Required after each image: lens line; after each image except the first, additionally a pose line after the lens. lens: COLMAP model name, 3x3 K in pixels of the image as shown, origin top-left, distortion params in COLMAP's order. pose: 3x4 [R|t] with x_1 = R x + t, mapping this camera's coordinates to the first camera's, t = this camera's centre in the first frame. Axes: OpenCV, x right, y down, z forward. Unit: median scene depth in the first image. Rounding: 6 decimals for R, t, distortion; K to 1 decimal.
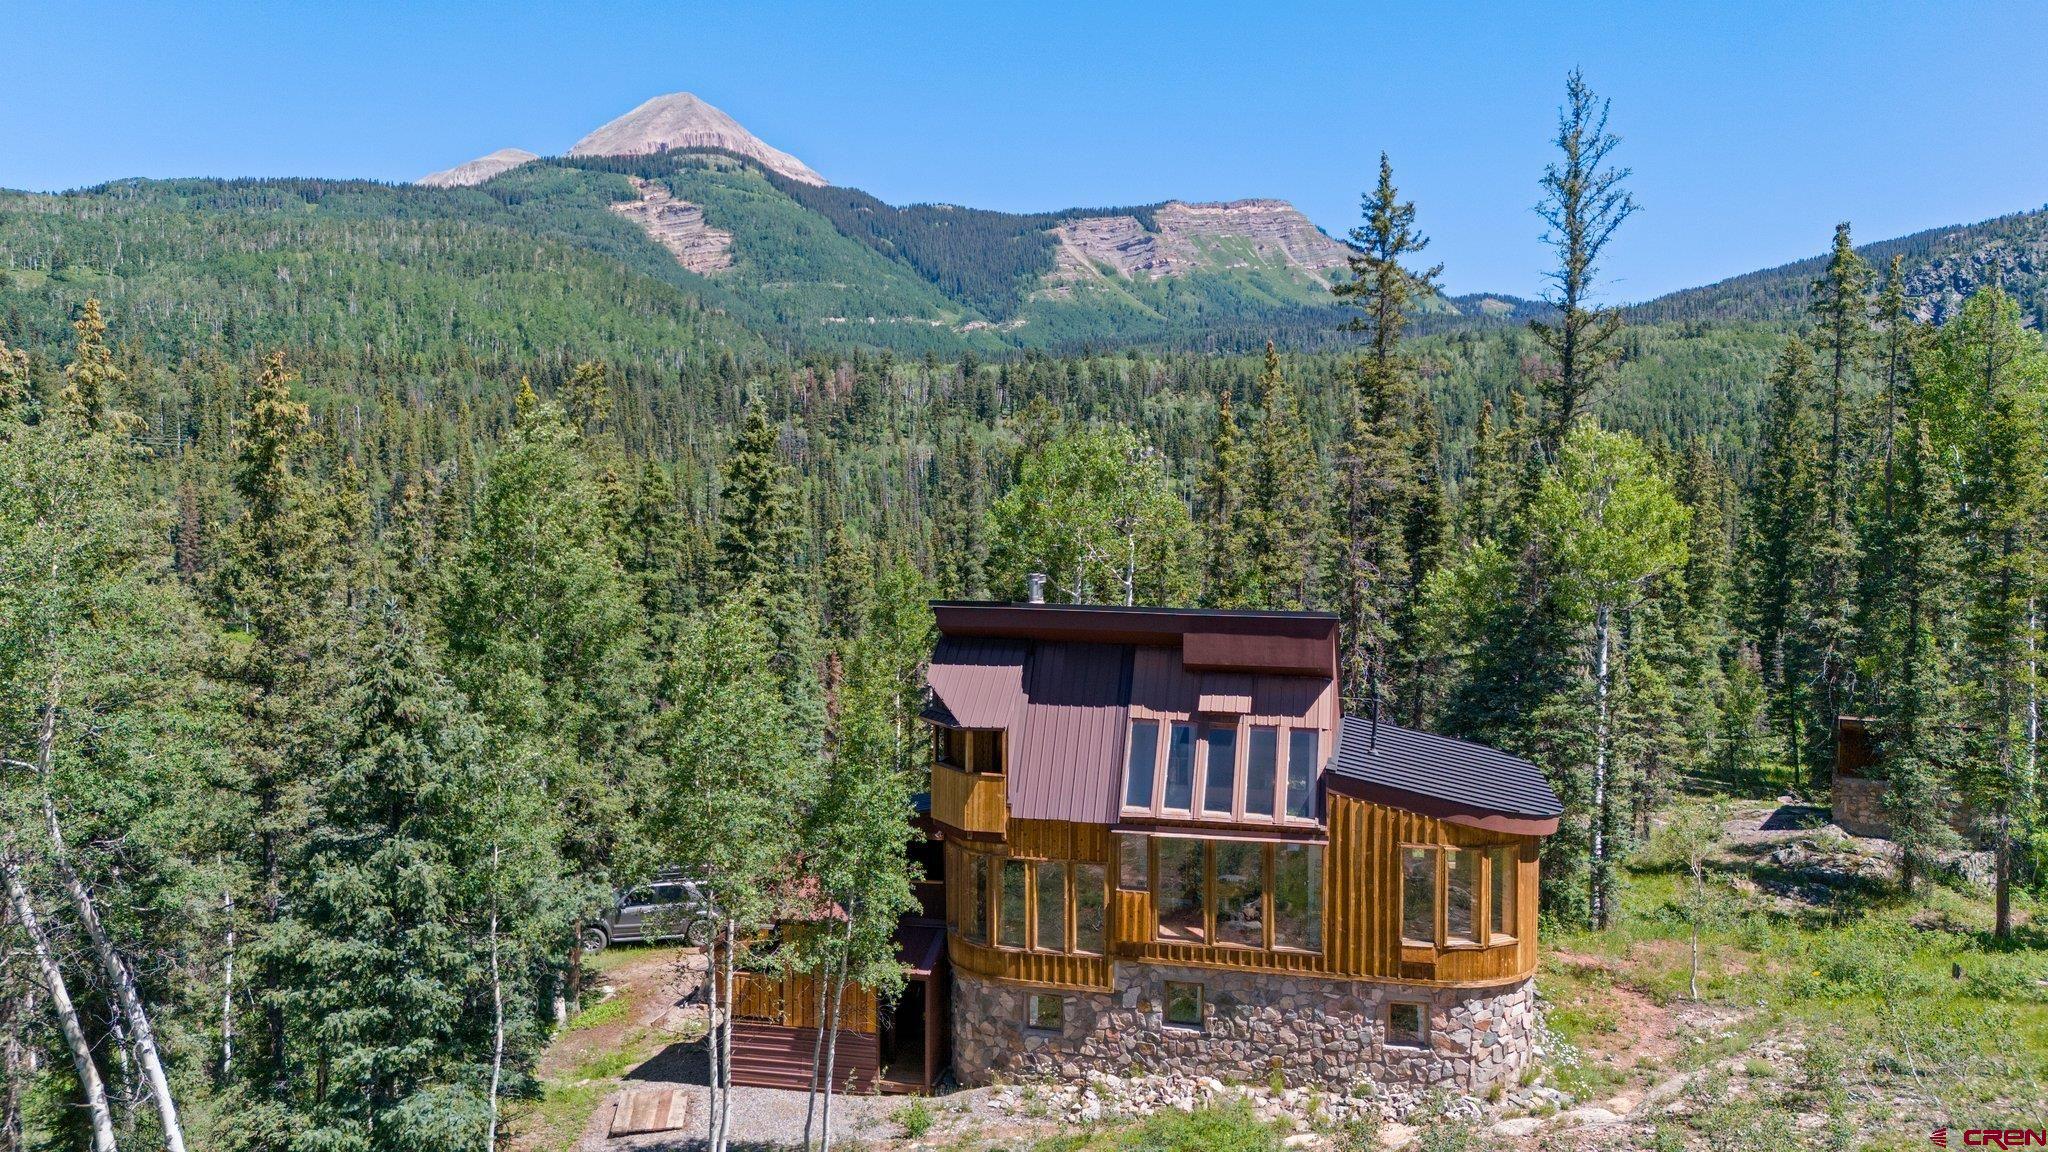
lens RADIAL K [[1496.0, 0, 1024.0], [0, 1496.0, 576.0], [0, 0, 1]] dist [0.003100, -0.006840]
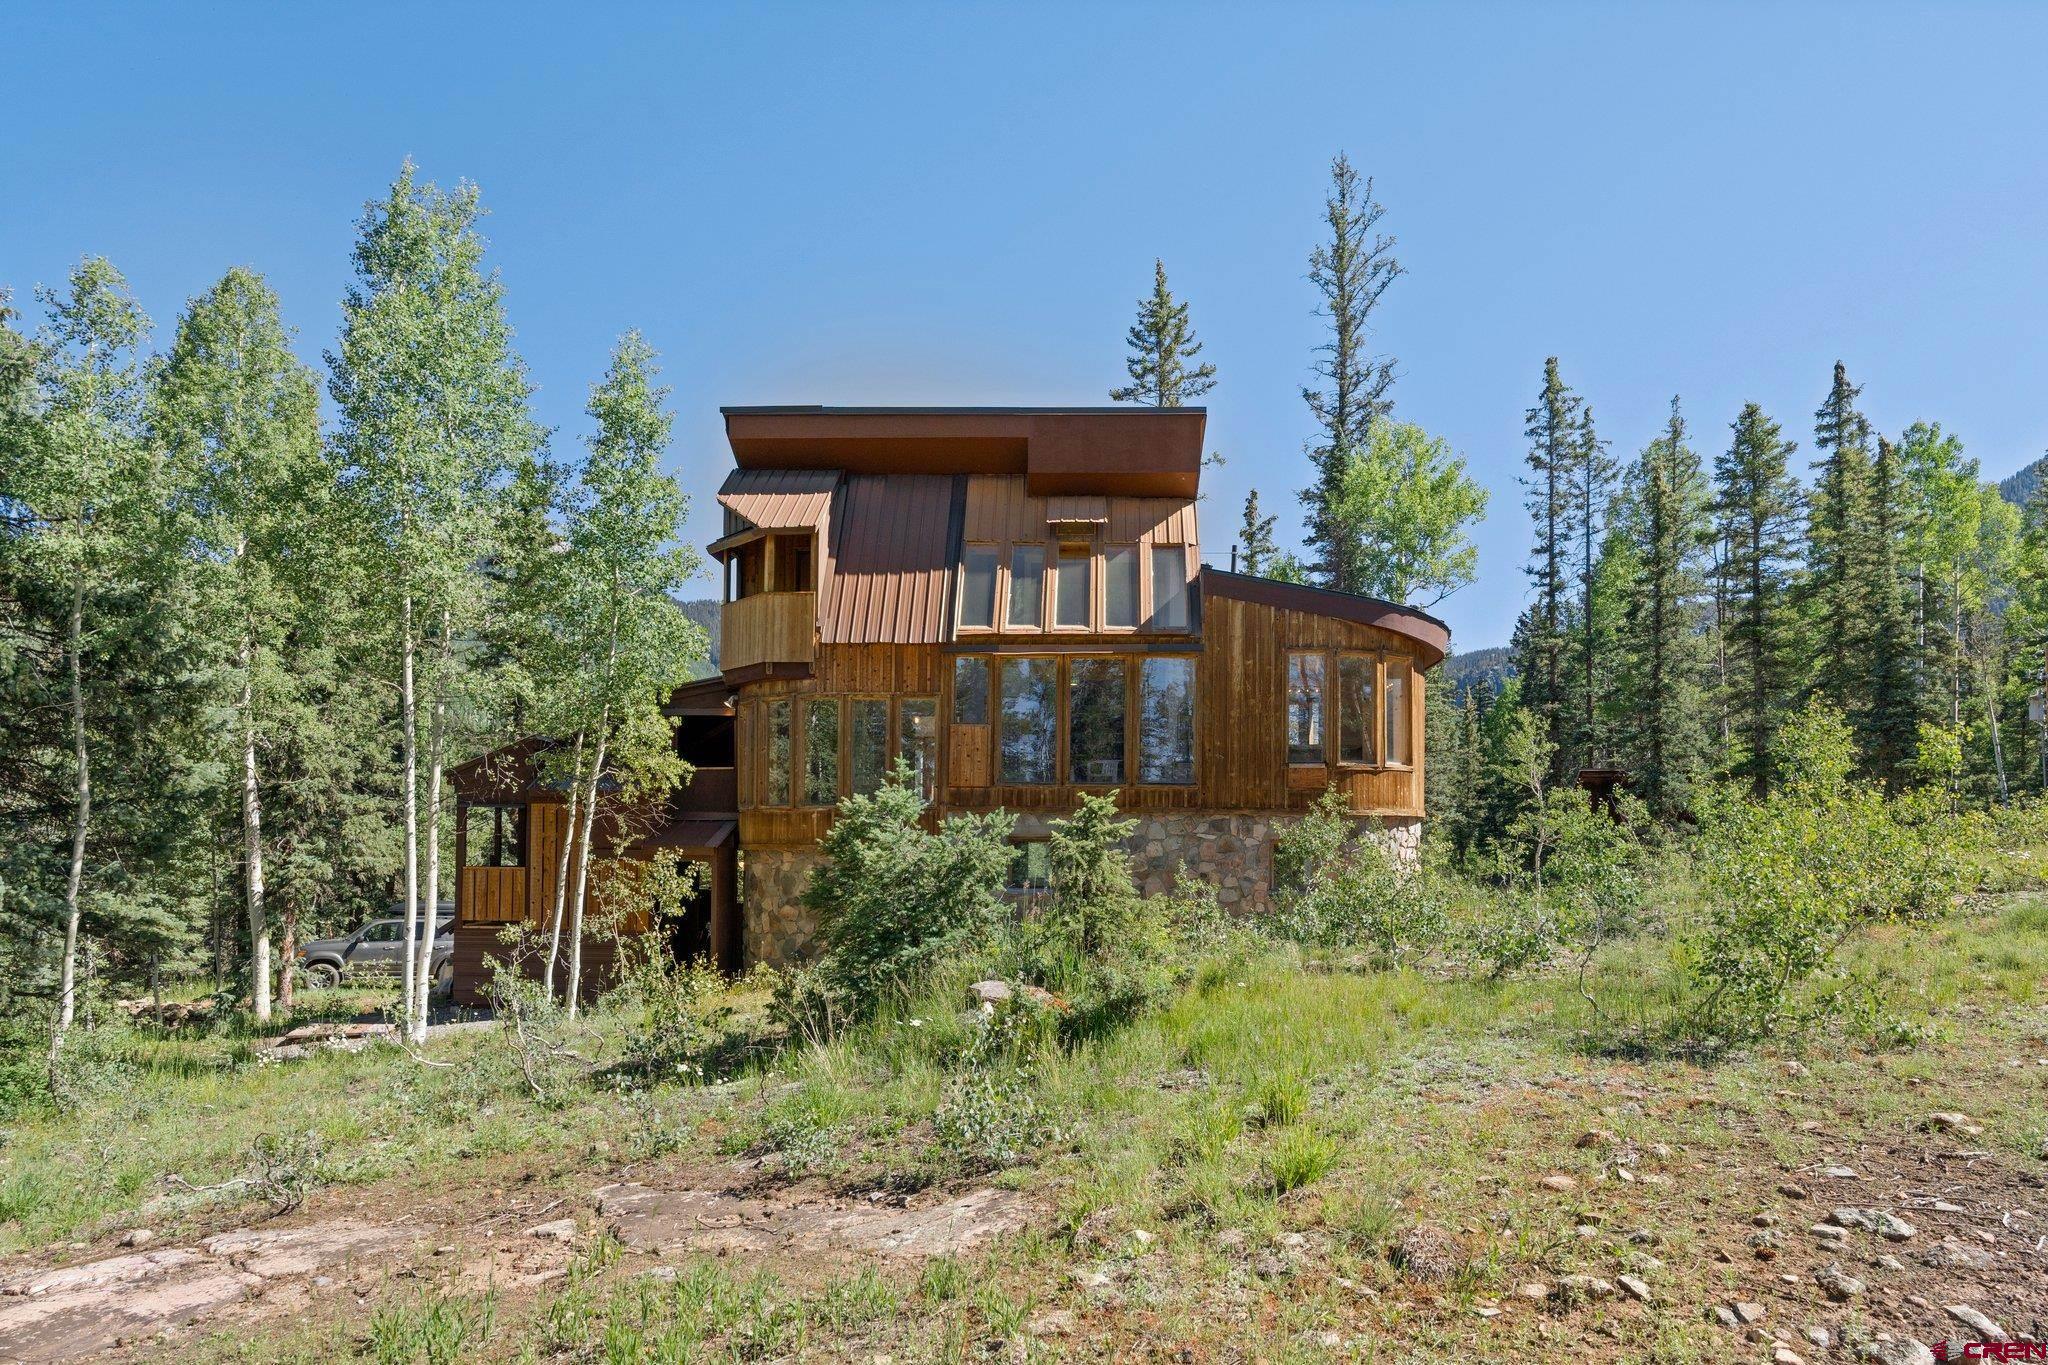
lens RADIAL K [[1360.6, 0, 1077.7], [0, 1360.6, 683.1], [0, 0, 1]] dist [-0.002112, -0.000362]
pose [[0.979330, 0.005159, 0.202202, -0.021007], [0.013134, 0.995943, -0.089021, 0.246696], [-0.201841, 0.089837, 0.975289, 0.245380]]
